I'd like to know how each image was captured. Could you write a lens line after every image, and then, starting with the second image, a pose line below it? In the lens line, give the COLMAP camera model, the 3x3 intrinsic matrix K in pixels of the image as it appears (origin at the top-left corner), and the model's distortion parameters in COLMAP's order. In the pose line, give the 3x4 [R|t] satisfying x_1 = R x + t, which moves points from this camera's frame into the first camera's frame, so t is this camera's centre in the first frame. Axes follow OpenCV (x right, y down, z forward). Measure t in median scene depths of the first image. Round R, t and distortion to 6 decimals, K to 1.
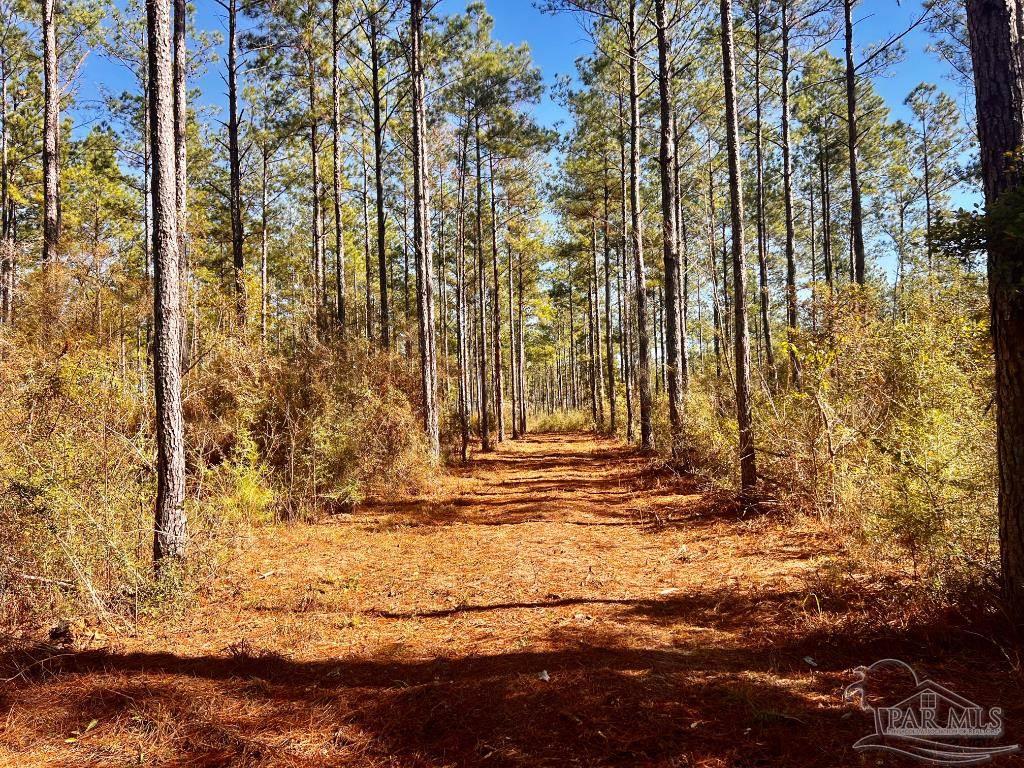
lens RADIAL K [[786.2, 0, 512.5], [0, 786.2, 383.5], [0, 0, 1]] dist [0.016550, -0.024213]
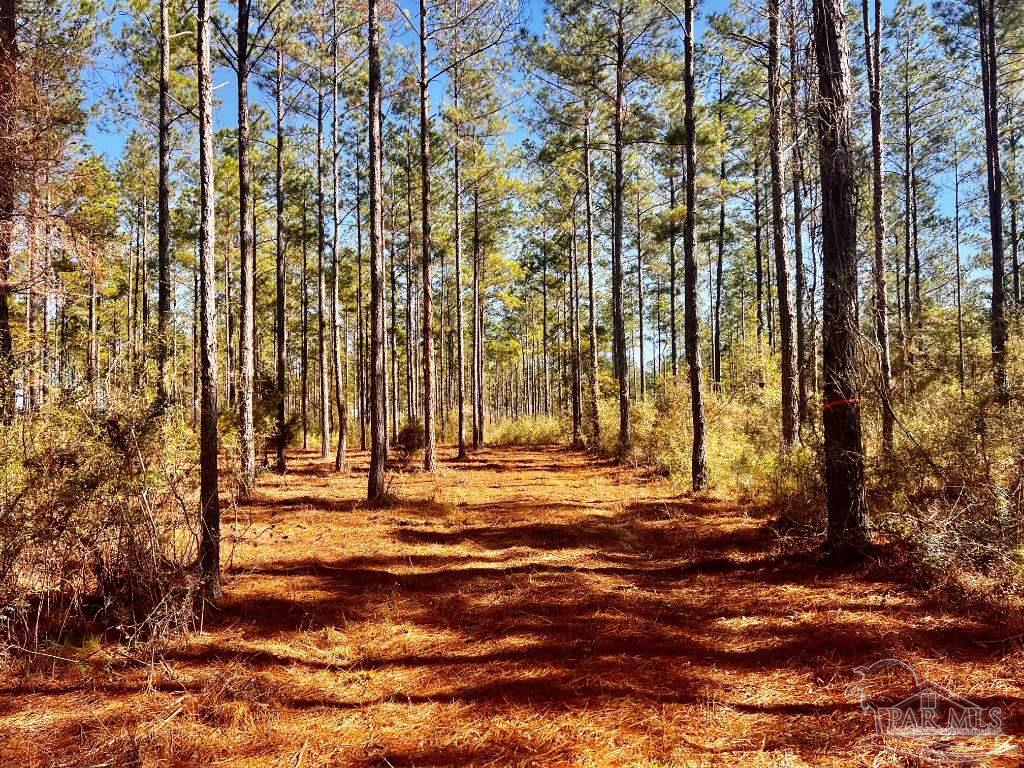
lens RADIAL K [[786.2, 0, 512.0], [0, 786.2, 385.6], [0, 0, 1]] dist [0.016550, -0.024213]
pose [[0.998462, 0.030091, 0.046565, 0.007521], [-0.029832, 0.999535, -0.006233, 0.008823], [-0.046731, 0.004834, 0.998896, 0.223004]]
